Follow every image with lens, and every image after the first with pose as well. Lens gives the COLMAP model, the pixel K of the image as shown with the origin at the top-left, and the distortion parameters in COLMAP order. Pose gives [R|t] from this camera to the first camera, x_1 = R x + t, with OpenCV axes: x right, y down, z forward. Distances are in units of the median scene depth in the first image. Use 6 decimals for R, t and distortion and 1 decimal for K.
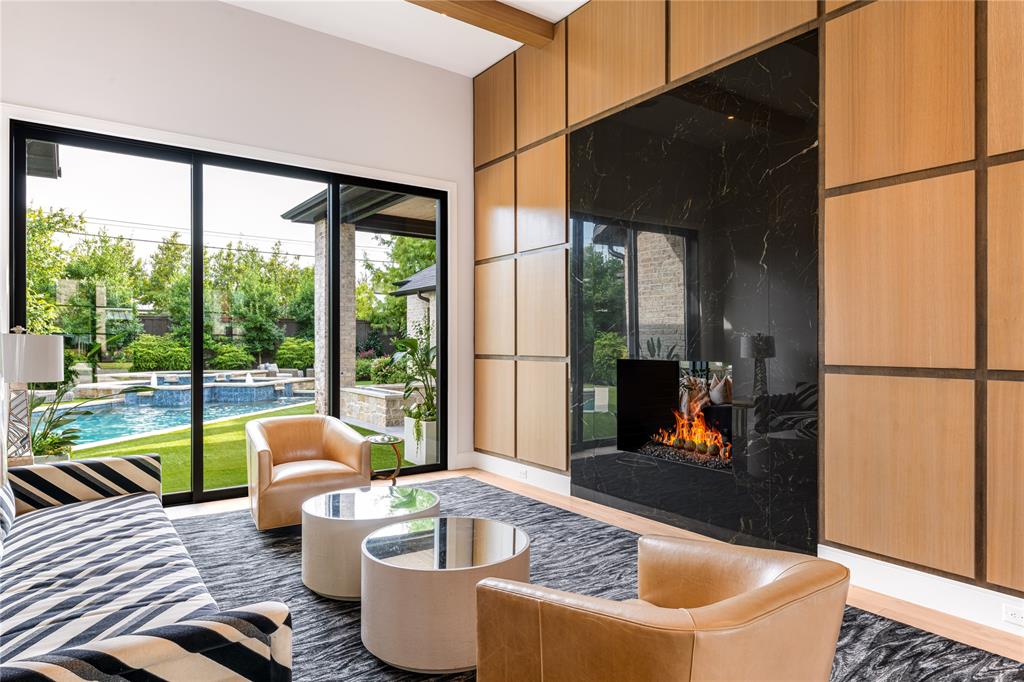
lens RADIAL K [[621.2, 0, 512.6], [0, 621.2, 344.4], [0, 0, 1]] dist [0.028302, 0.001308]
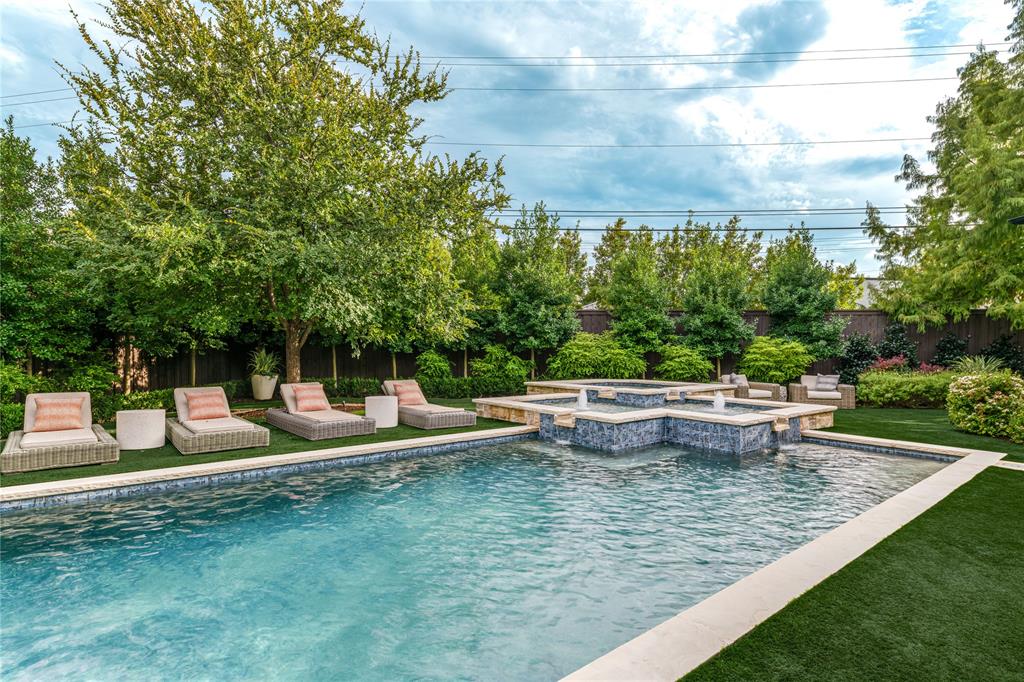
lens RADIAL K [[541.5, 0, 513.7], [0, 541.5, 347.0], [0, 0, 1]] dist [-0.002046, -0.000382]
pose [[0.769066, 0.009338, -0.639101, -0.193823], [-0.010761, 0.999941, 0.001660, 0.002381], [0.639079, 0.005601, 0.769121, 0.379600]]
